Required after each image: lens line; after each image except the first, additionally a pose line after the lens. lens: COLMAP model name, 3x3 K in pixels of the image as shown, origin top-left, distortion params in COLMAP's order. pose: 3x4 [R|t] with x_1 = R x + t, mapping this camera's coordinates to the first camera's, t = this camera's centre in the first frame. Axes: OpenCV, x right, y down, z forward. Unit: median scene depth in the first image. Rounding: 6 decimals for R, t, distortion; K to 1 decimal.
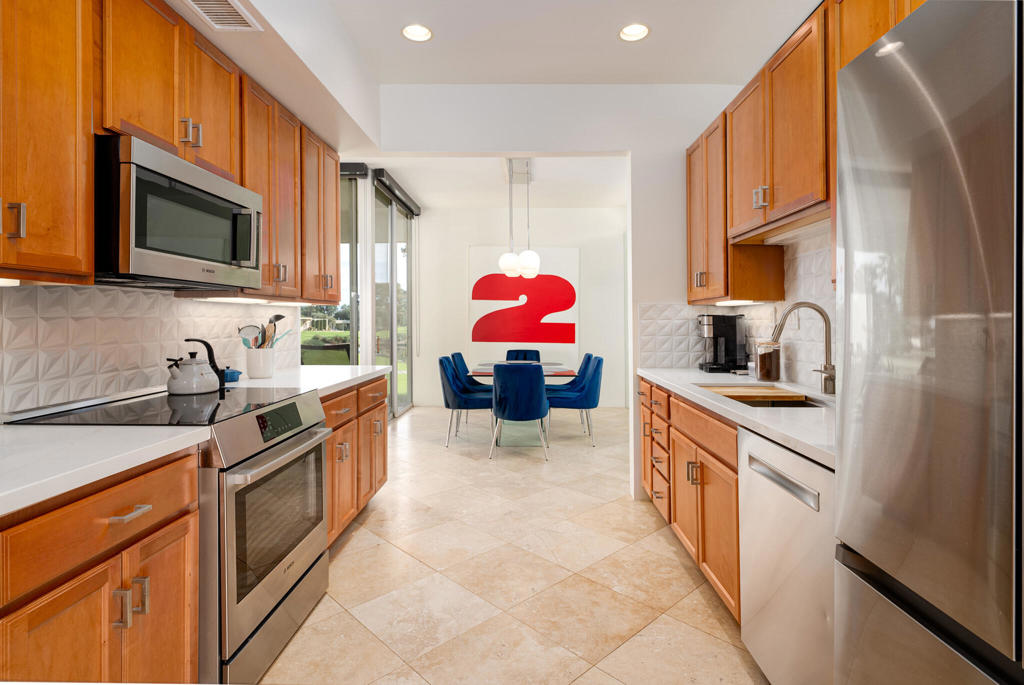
lens RADIAL K [[496.7, 0, 512.5], [0, 496.7, 332.6], [0, 0, 1]] dist [0.001961, -0.002542]
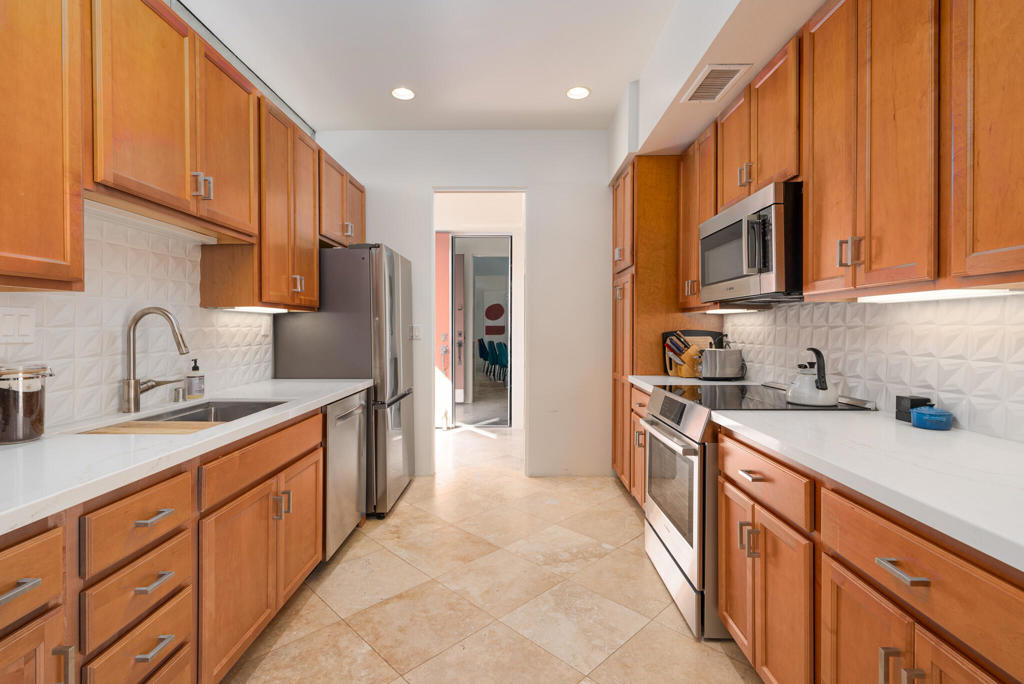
lens RADIAL K [[464.7, 0, 514.8], [0, 464.7, 331.2], [0, 0, 1]] dist [-0.002579, -0.000064]
pose [[-0.999645, -0.001056, -0.026614, -0.026693], [-0.001400, 0.999915, 0.012937, -0.044310], [0.026598, 0.012969, -0.999562, 1.891444]]
